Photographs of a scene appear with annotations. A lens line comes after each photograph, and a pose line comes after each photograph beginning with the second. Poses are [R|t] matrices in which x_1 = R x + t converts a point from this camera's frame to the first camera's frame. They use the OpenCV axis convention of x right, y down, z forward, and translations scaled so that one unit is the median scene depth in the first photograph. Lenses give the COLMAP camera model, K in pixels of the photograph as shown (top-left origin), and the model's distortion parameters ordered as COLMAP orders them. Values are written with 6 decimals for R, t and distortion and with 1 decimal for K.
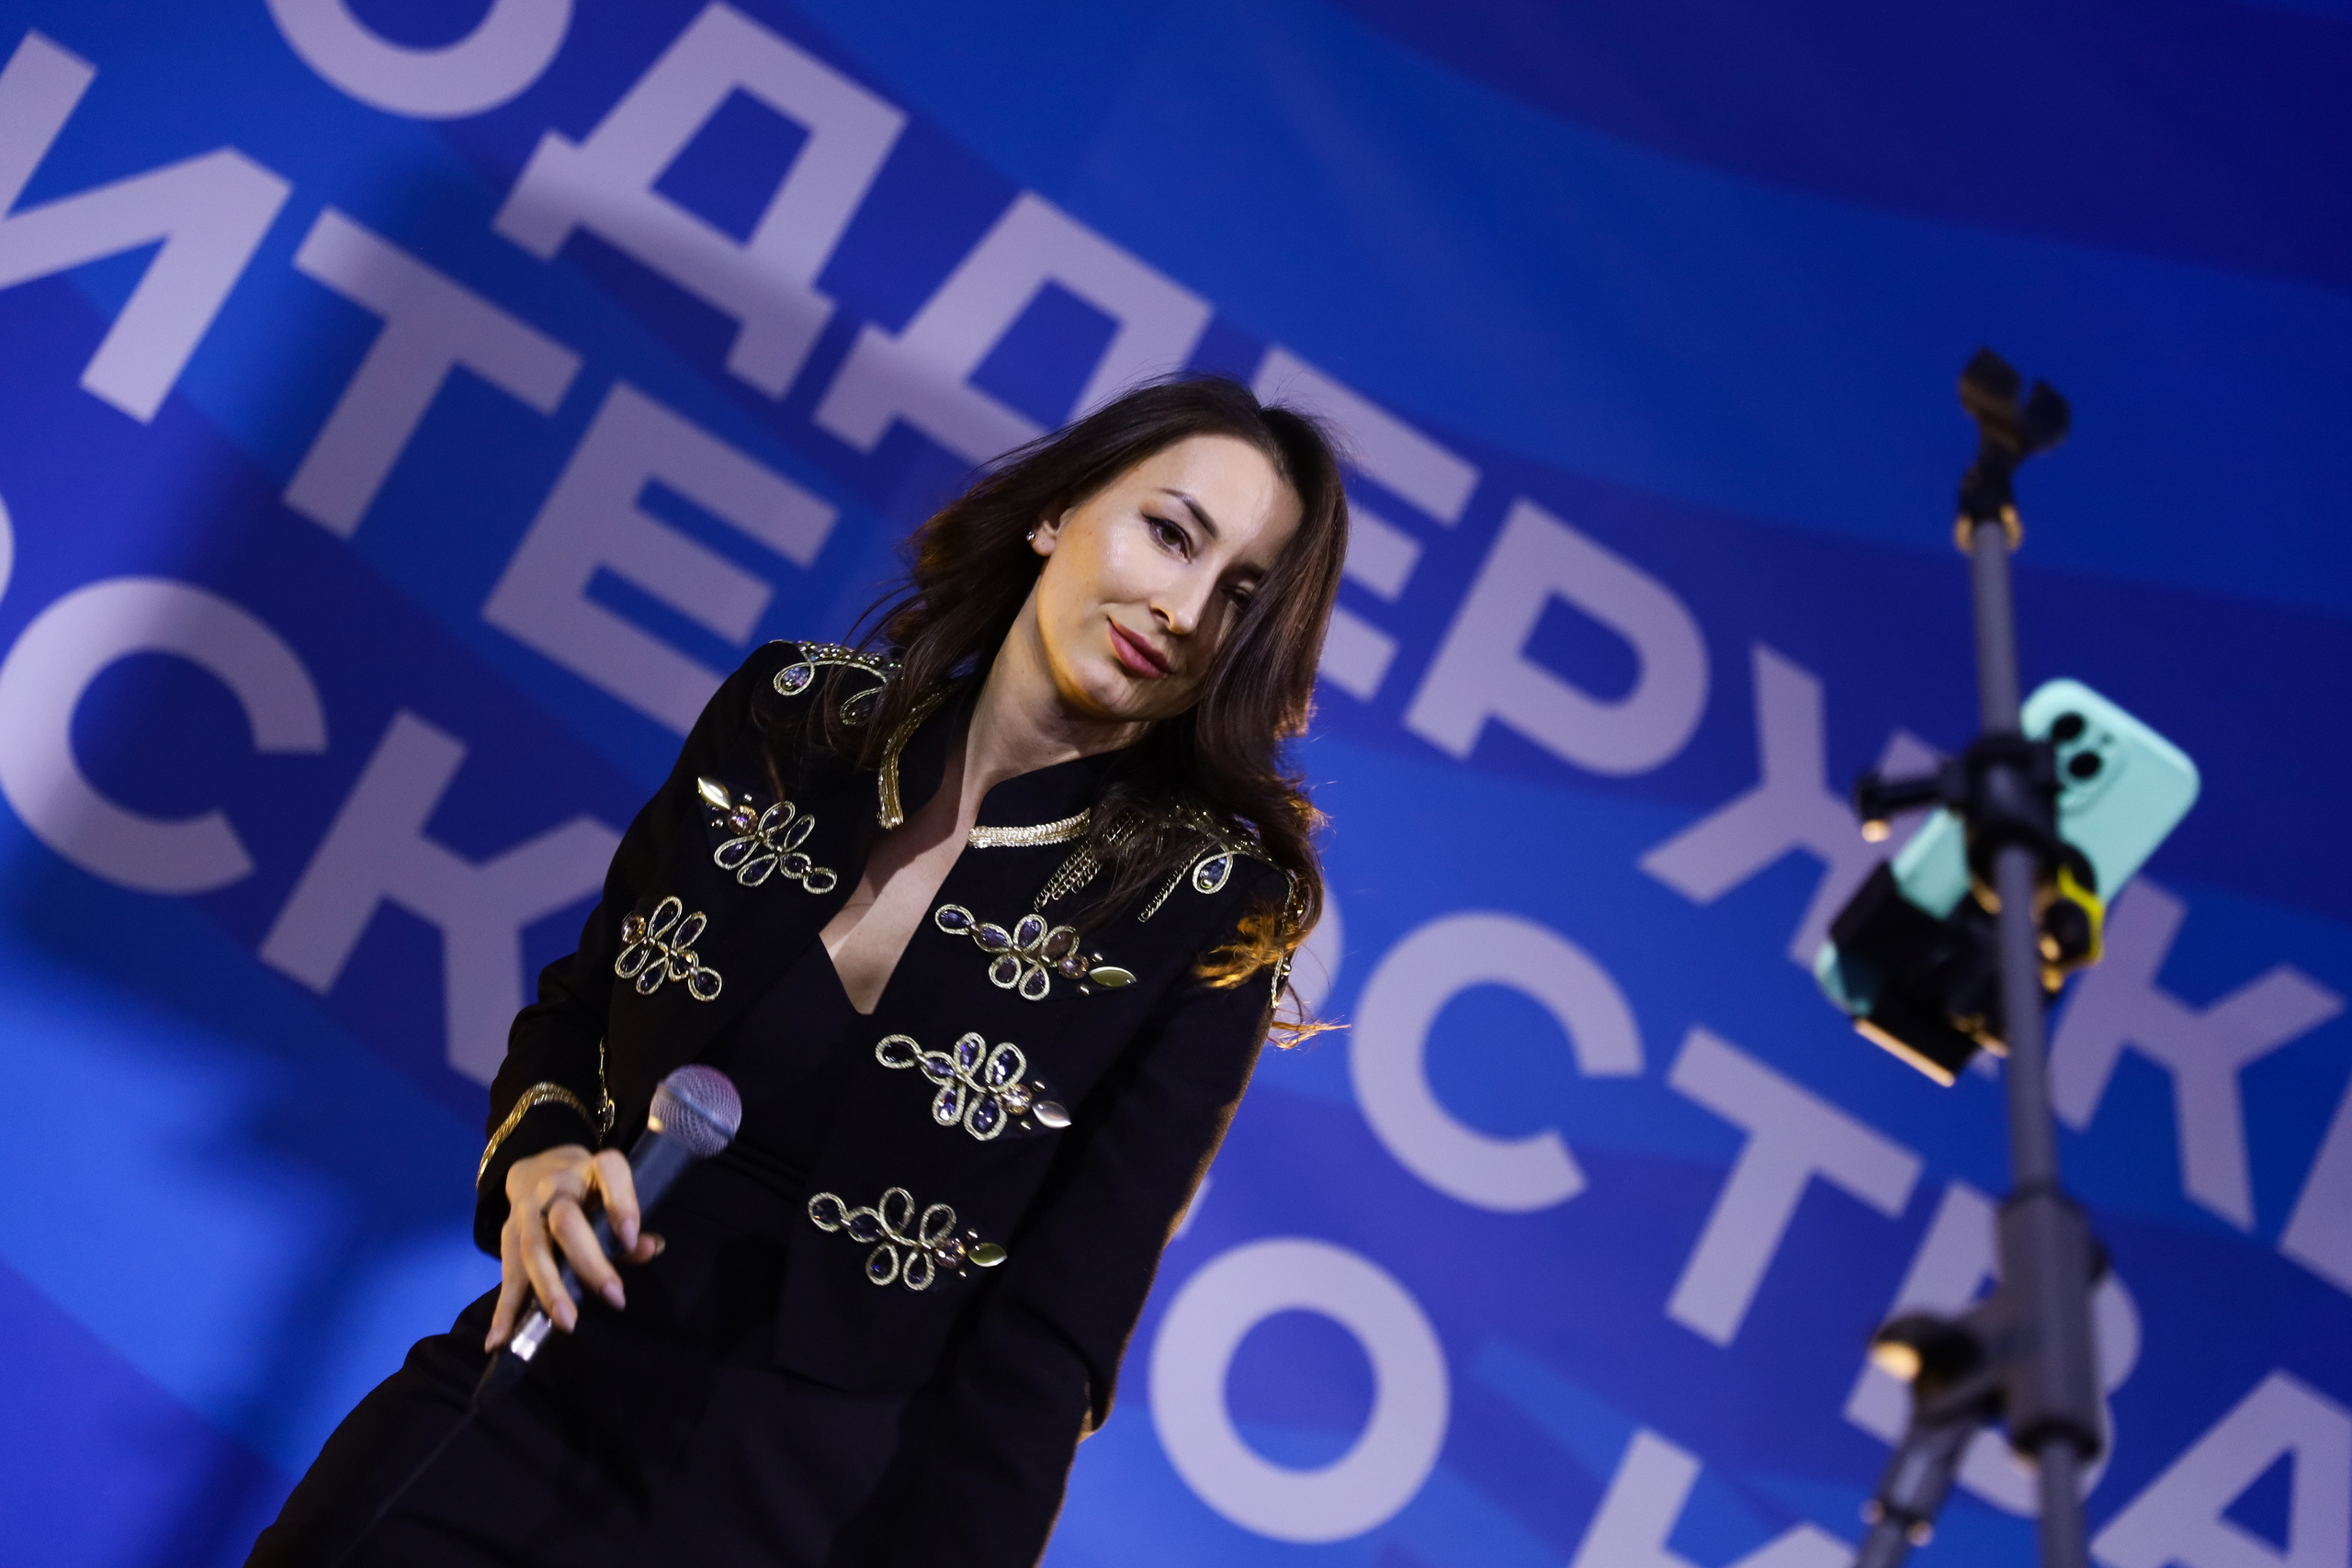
lens RADIAL K [[4528.0, 0, 1176.0], [0, 4528.0, 784.0], [0, 0, 1]] dist [-0.015270, -0.011618]
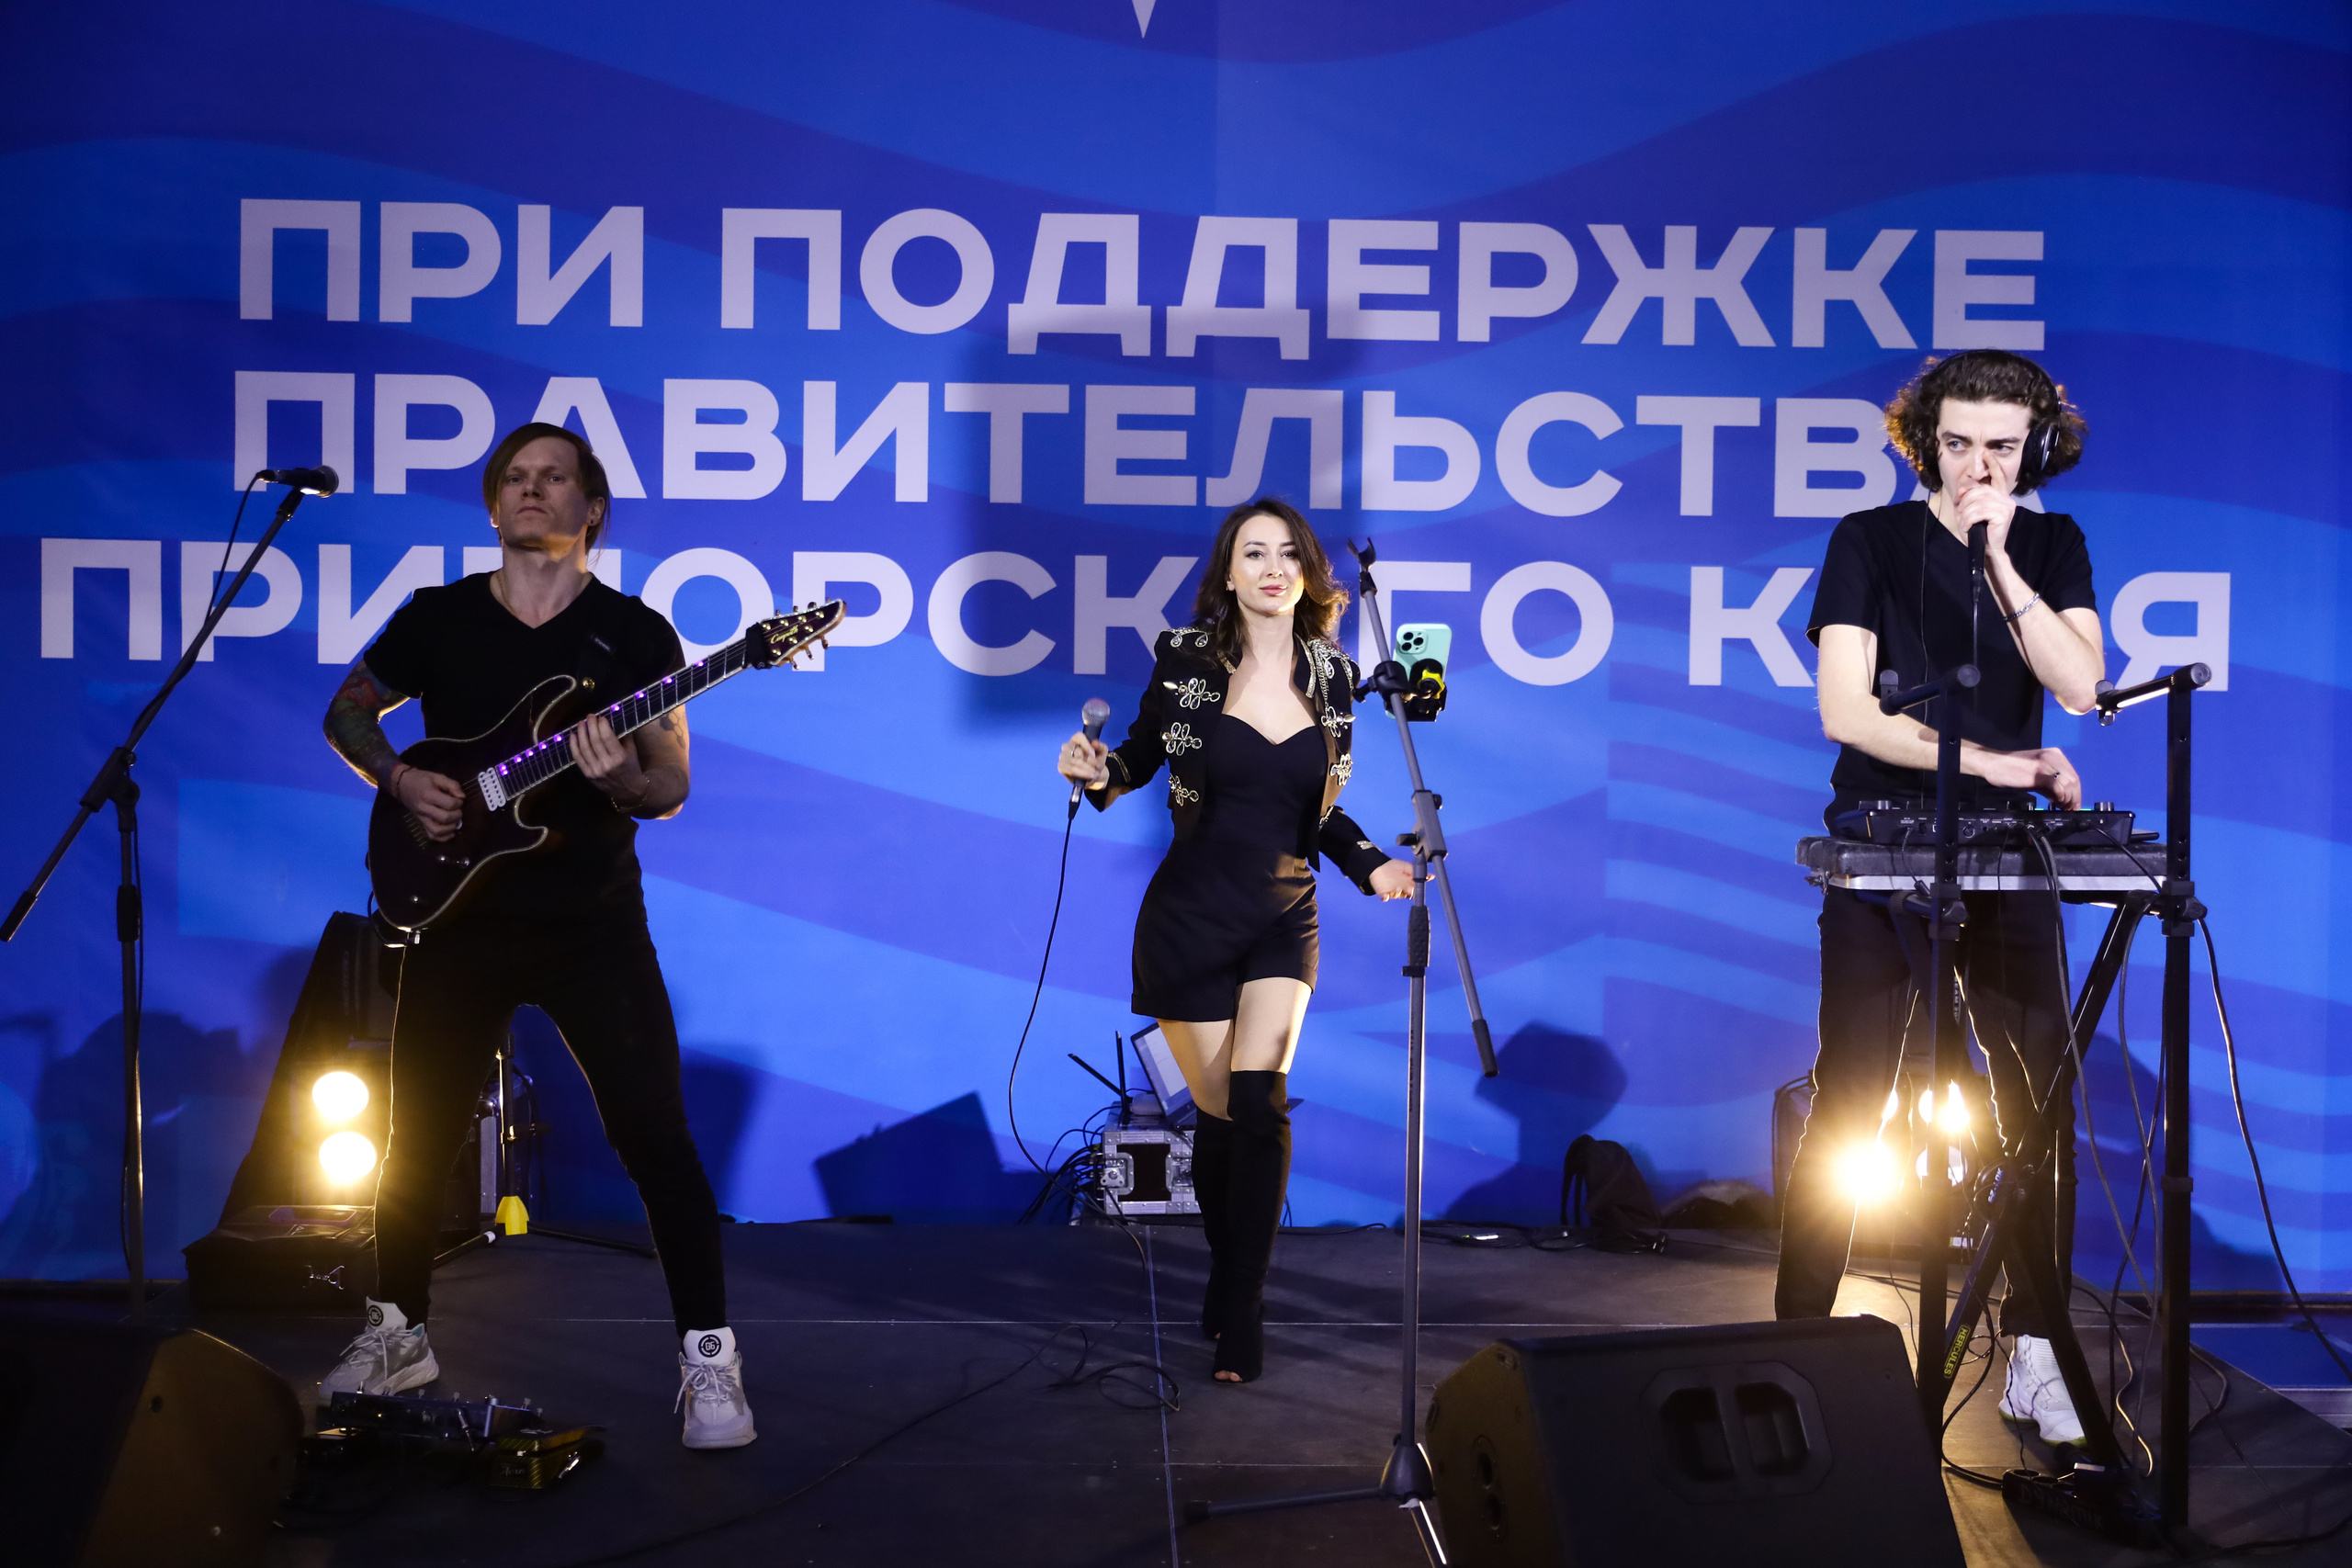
lens RADIAL K [[2761.3, 0, 1156.2], [0, 2761.3, 786.1], [0, 0, 1]] dist [0.007424, -0.045066]
pose [[0.858317, -0.436179, -0.270259, 0.235516], [0.488689, 0.855460, 0.171379, -0.159551], [0.156444, -0.279170, 0.947412, -0.473847]]
